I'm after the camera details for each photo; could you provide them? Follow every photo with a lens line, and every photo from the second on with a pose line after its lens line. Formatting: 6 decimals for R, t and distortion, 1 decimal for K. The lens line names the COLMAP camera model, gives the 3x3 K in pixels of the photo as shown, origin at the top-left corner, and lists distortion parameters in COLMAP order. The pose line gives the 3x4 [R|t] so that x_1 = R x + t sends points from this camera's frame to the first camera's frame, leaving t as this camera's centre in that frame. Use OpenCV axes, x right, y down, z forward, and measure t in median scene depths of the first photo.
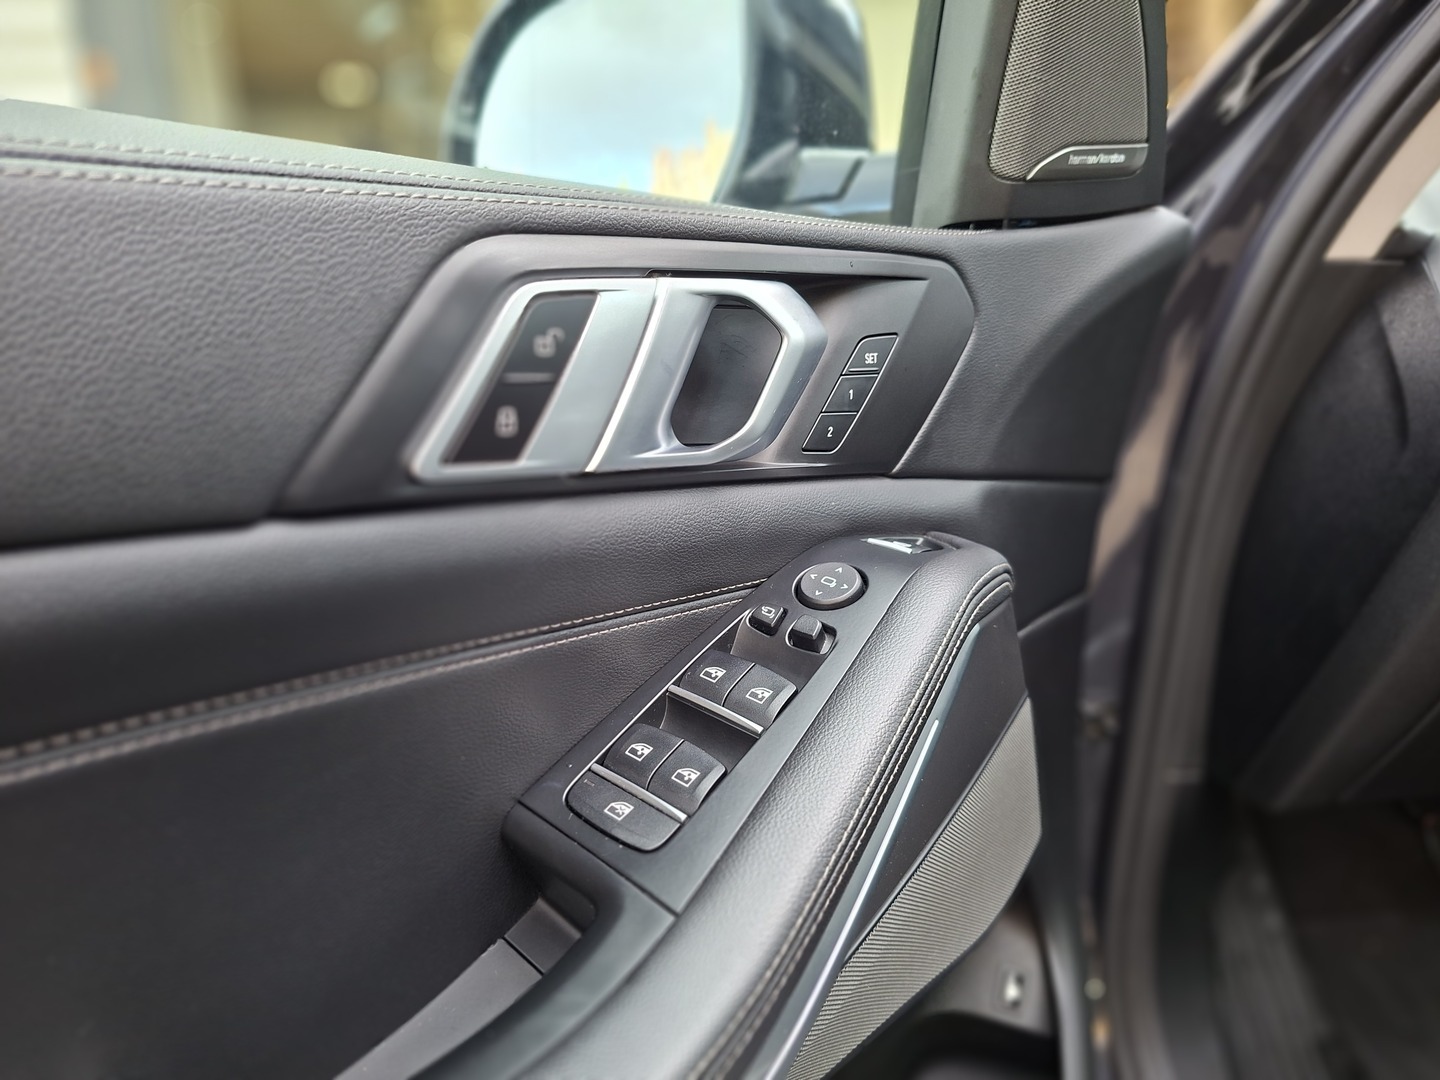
lens RADIAL K [[1031.6, 0, 710.6], [0, 1031.6, 531.8], [0, 0, 1]] dist [-0.005385, -0.010451]
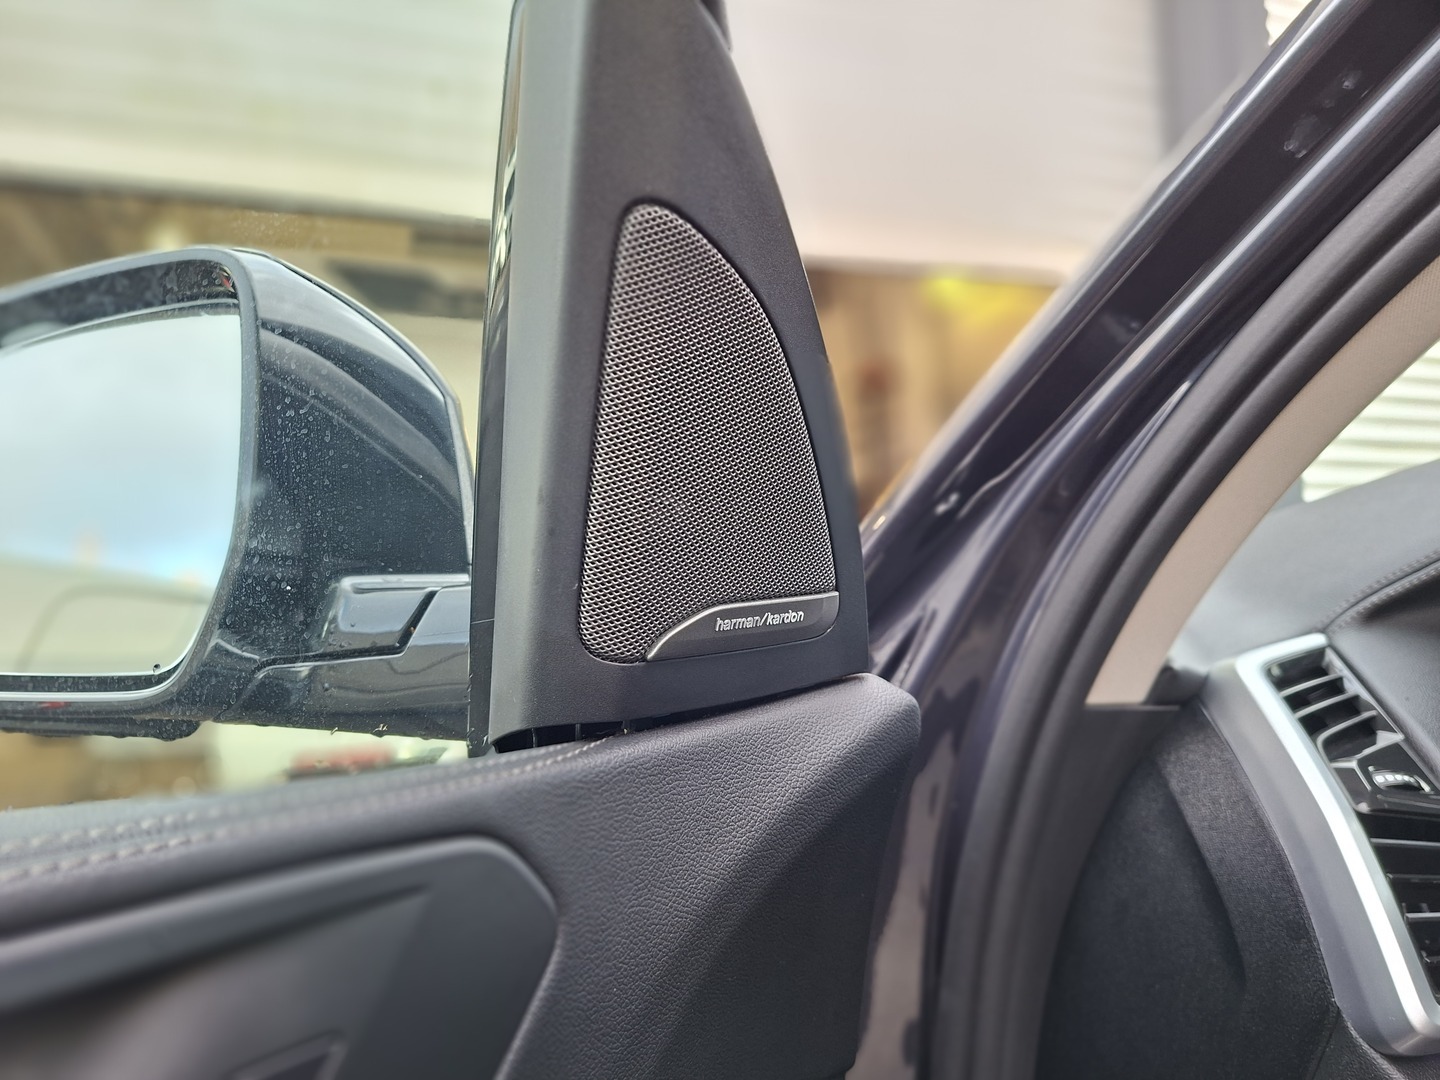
lens RADIAL K [[1015.8, 0, 711.4], [0, 1015.8, 539.8], [0, 0, 1]] dist [0.057598, -0.068332]
pose [[0.976508, 0.011593, 0.215170, 0.173296], [0.056968, 0.949135, -0.309673, -0.179104], [-0.207816, 0.314656, 0.926177, 0.340835]]
